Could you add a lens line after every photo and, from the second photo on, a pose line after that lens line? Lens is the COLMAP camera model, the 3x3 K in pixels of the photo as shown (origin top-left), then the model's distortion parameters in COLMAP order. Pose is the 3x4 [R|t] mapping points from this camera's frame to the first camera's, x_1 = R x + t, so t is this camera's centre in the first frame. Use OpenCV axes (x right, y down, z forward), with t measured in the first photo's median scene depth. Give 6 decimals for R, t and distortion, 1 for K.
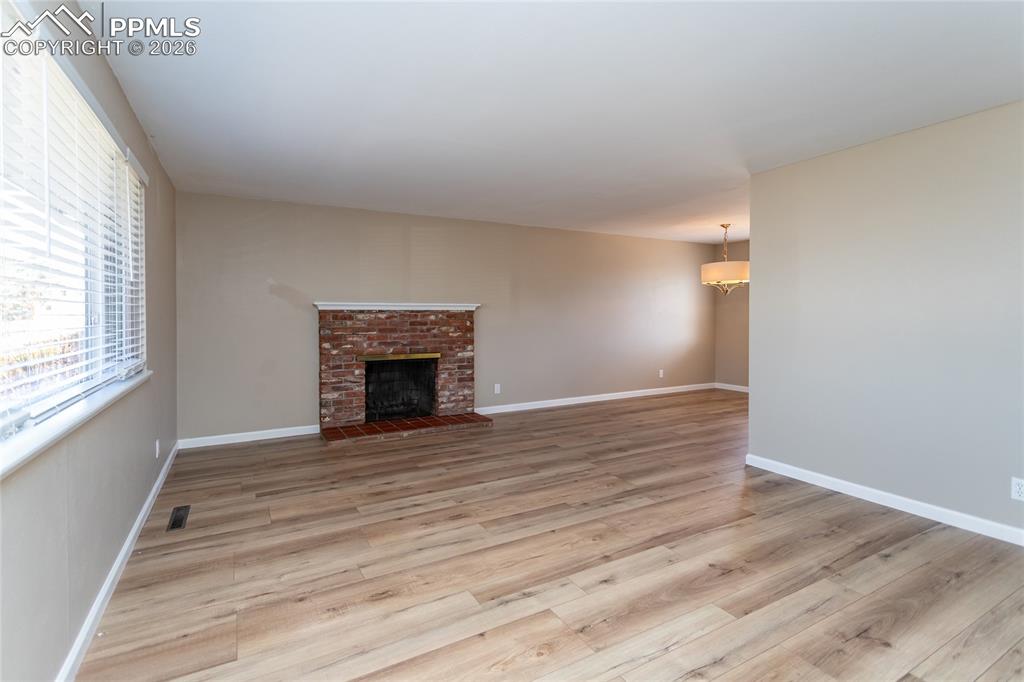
lens RADIAL K [[484.8, 0, 511.3], [0, 484.8, 322.9], [0, 0, 1]] dist [0.001209, 0.000148]
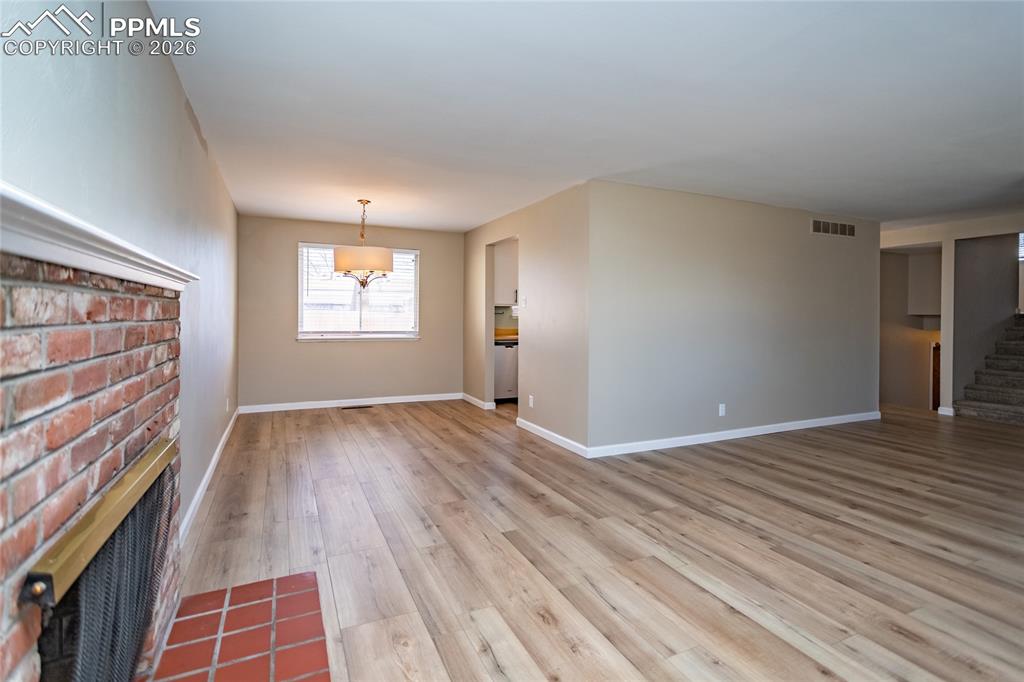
lens RADIAL K [[501.9, 0, 514.9], [0, 501.9, 327.6], [0, 0, 1]] dist [-0.001105, 0.000055]
pose [[0.075803, -0.020290, 0.996916, -0.464270], [0.012679, 0.999732, 0.019383, -0.005743], [-0.997042, 0.011171, 0.076040, 0.861115]]
